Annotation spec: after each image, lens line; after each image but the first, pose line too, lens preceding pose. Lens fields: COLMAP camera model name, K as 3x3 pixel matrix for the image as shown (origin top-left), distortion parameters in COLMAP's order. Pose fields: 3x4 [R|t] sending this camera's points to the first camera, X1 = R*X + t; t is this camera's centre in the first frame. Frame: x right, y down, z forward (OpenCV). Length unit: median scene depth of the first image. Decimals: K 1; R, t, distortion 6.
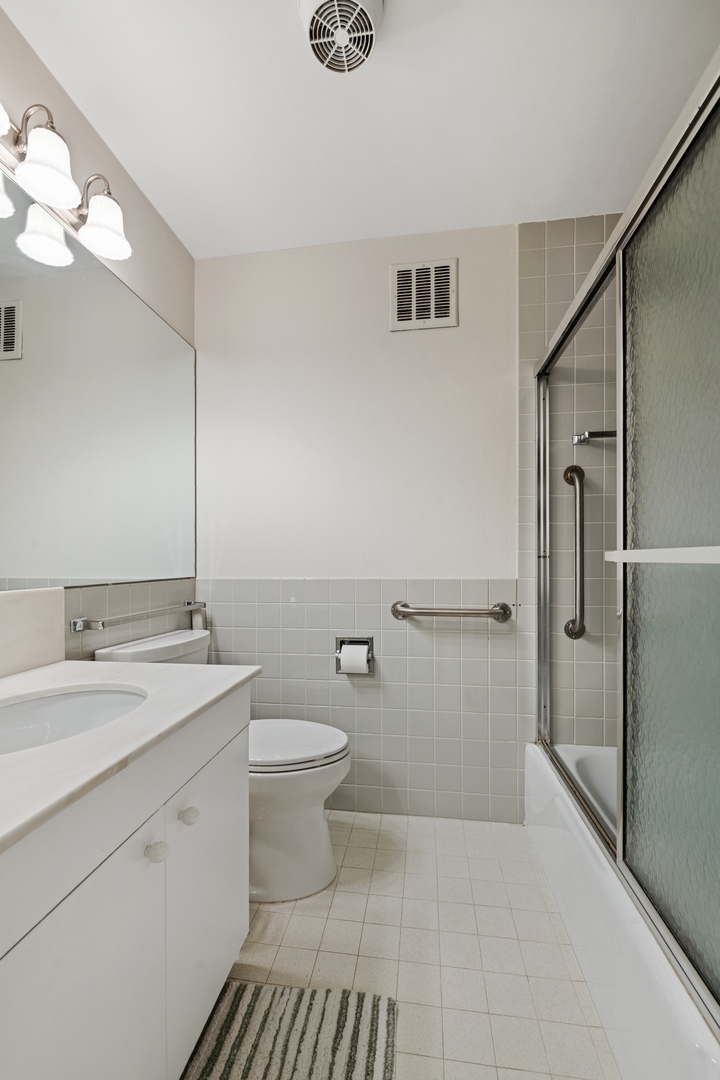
lens RADIAL K [[427.9, 0, 363.9], [0, 427.9, 548.5], [0, 0, 1]] dist [-0.005322, -0.001661]
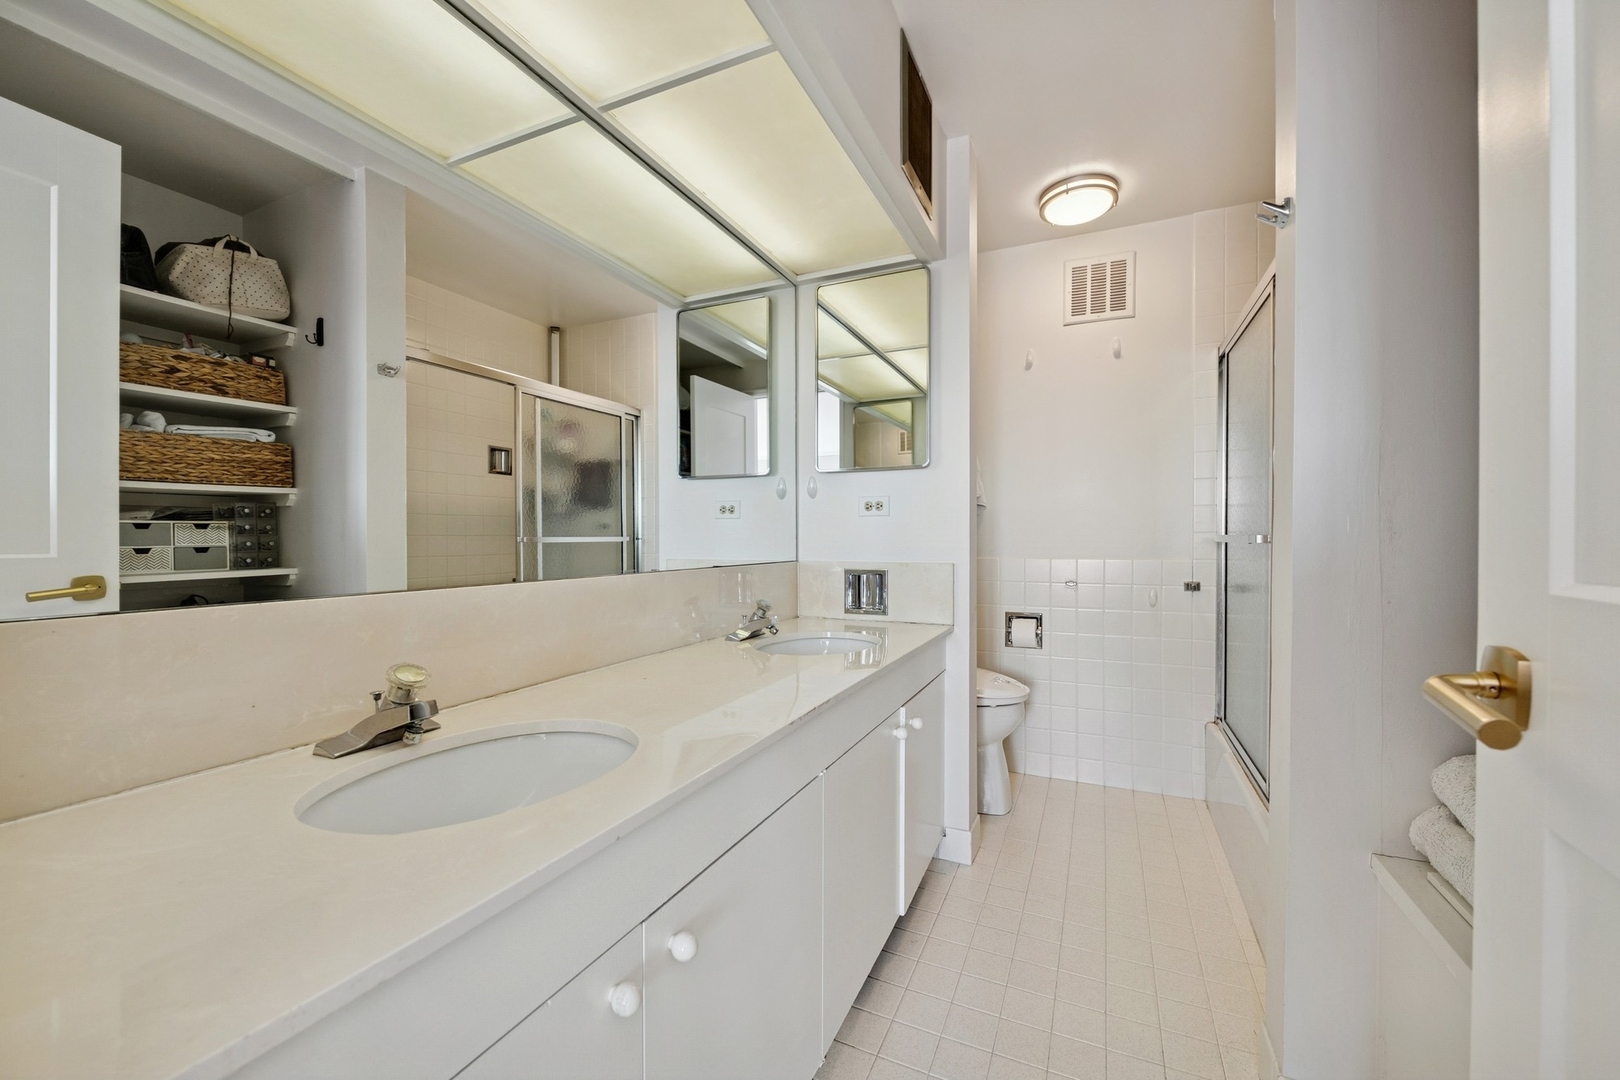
lens RADIAL K [[641.9, 0, 798.8], [0, 641.9, 537.4], [0, 0, 1]] dist [-0.005322, -0.001661]
pose [[0.957012, 0.012823, -0.289766, -0.101885], [-0.006354, 0.999709, 0.023254, -0.015407], [0.289980, -0.020413, 0.956815, -0.732804]]
